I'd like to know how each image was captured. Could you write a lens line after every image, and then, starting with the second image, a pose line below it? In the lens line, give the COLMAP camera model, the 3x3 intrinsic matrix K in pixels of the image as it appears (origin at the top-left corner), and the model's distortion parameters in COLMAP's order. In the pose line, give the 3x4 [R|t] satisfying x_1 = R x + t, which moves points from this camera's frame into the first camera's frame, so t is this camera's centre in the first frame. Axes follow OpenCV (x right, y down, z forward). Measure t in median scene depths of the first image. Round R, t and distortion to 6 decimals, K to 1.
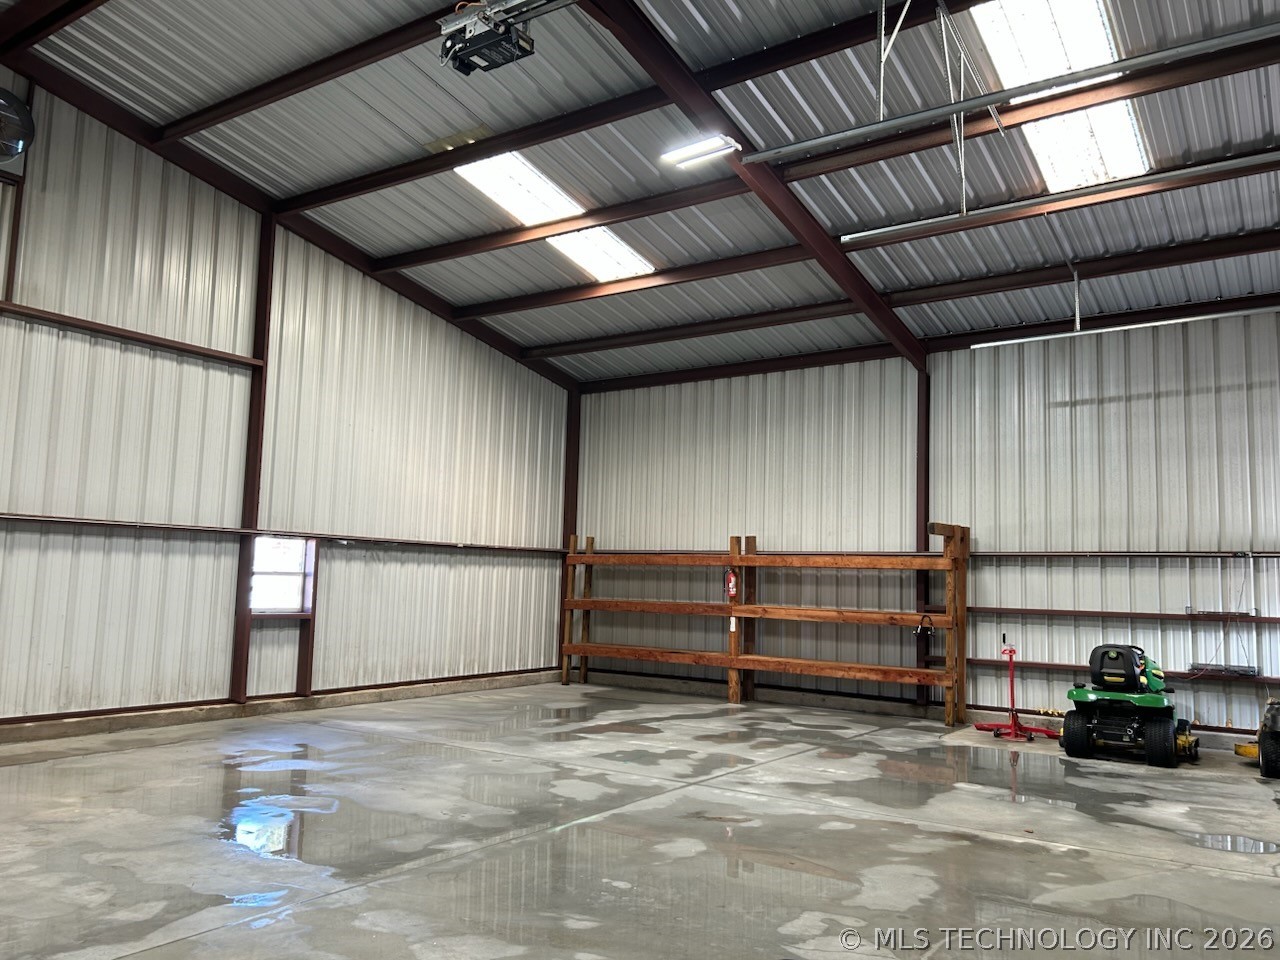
lens RADIAL K [[958.7, 0, 640.3], [0, 958.7, 497.3], [0, 0, 1]] dist [0.009784, -0.038033]
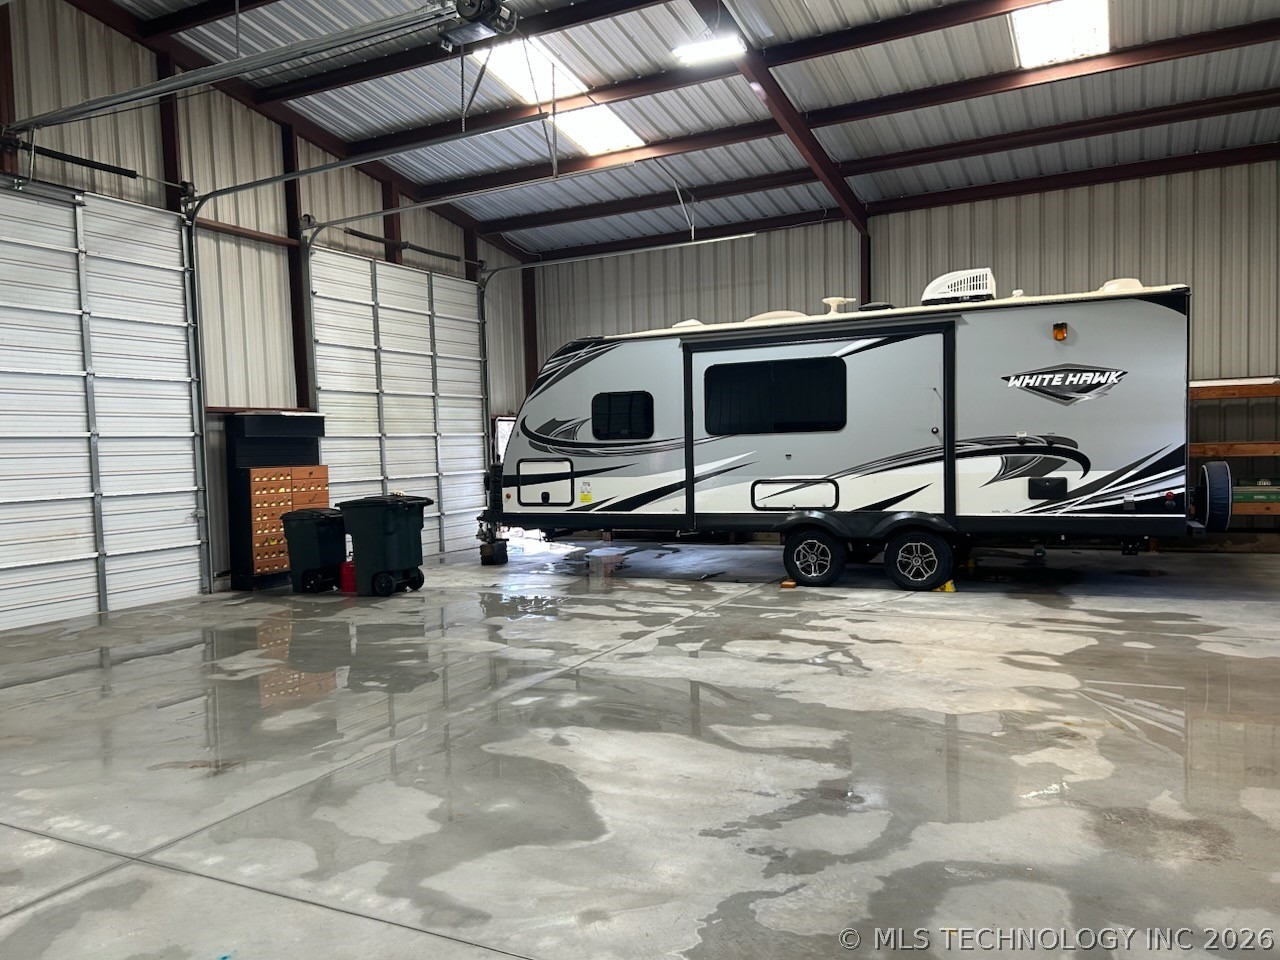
lens RADIAL K [[961.7, 0, 633.5], [0, 961.7, 483.8], [0, 0, 1]] dist [0.021628, -0.005932]
pose [[-0.993490, 0.003296, -0.113872, -0.208709], [0.009902, 0.998296, -0.057500, 0.217349], [0.113489, -0.058253, -0.991830, 2.296540]]
